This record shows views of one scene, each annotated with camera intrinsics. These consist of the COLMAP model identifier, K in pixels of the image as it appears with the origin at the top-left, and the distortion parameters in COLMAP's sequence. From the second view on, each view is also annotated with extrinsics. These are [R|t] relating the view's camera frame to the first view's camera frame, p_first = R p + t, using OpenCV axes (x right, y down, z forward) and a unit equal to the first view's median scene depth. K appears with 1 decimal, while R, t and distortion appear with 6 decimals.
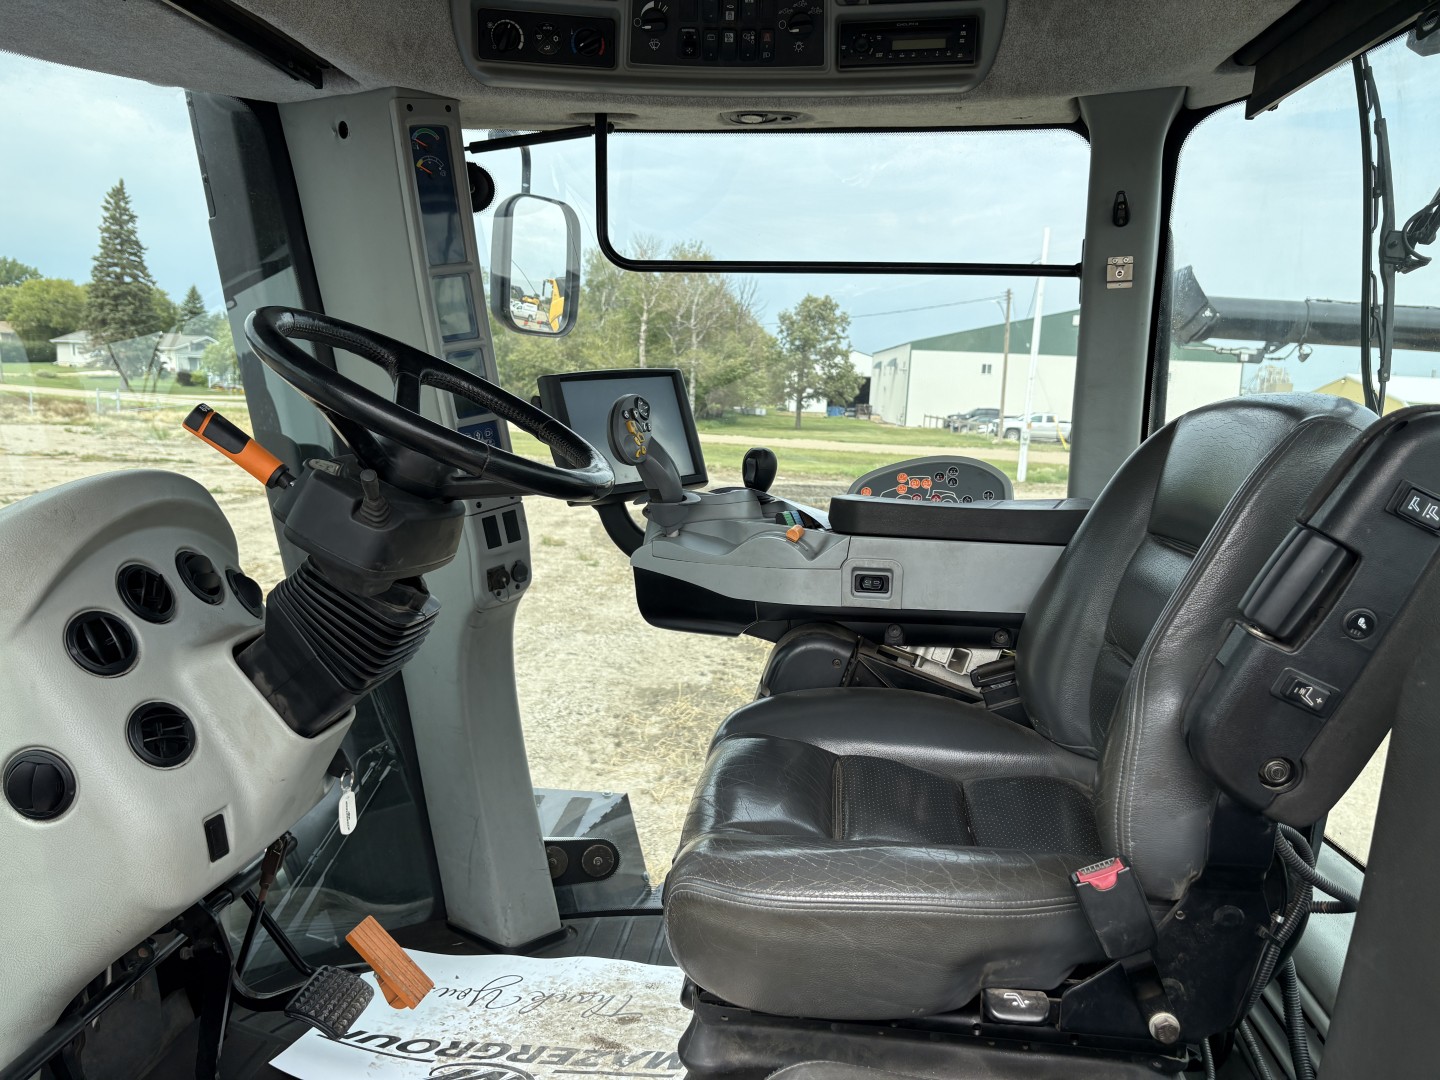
lens RADIAL K [[1131.6, 0, 722.7], [0, 1131.6, 540.6], [0, 0, 1]] dist [0.093277, -0.117780]
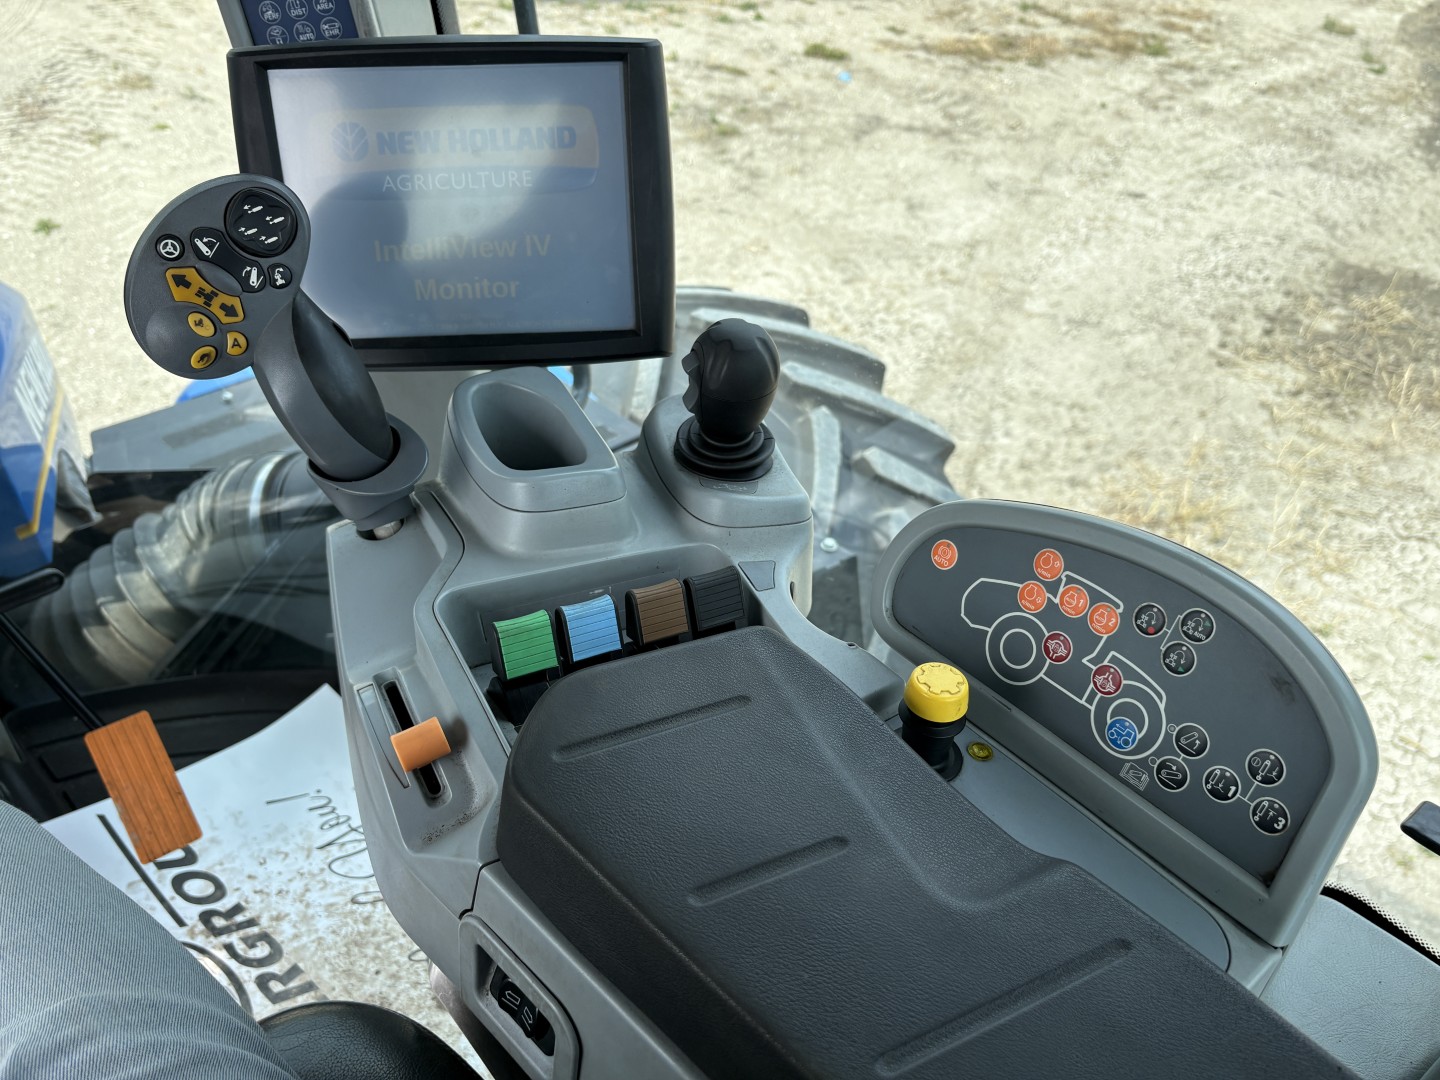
lens RADIAL K [[1131.6, 0, 722.7], [0, 1131.6, 540.6], [0, 0, 1]] dist [0.093277, -0.117780]
pose [[0.787694, 0.383834, -0.481882, 0.055138], [-0.130966, 0.868640, 0.477820, -0.028992], [0.601986, -0.313266, 0.734492, 0.158783]]
